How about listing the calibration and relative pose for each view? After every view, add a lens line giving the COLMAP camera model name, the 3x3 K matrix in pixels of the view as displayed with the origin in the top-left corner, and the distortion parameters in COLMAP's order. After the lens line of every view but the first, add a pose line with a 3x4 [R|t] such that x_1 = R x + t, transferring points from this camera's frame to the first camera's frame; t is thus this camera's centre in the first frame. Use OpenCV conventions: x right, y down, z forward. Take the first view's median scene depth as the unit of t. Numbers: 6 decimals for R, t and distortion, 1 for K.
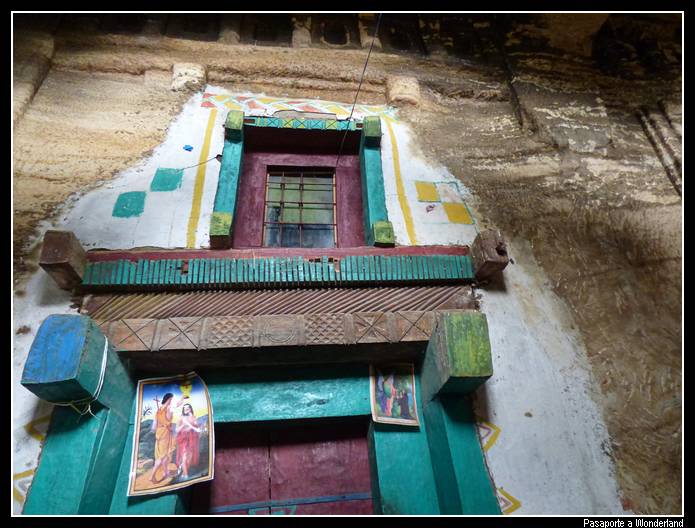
lens RADIAL K [[436.7, 0, 347.5], [0, 436.7, 264.0], [0, 0, 1]] dist [0.002751, -0.000085]
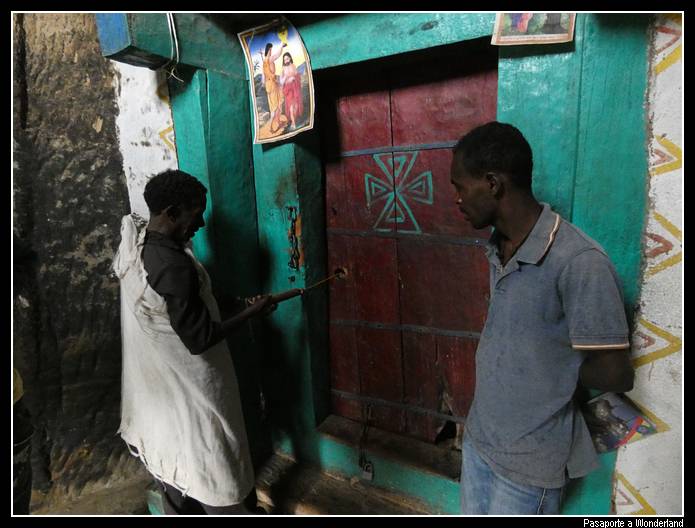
lens RADIAL K [[436.7, 0, 347.5], [0, 436.7, 264.0], [0, 0, 1]] dist [0.002751, -0.000085]
pose [[0.764415, 0.178112, -0.619633, 0.400958], [0.319303, 0.730352, 0.603848, 0.132776], [0.560103, -0.659441, 0.501420, 0.320229]]
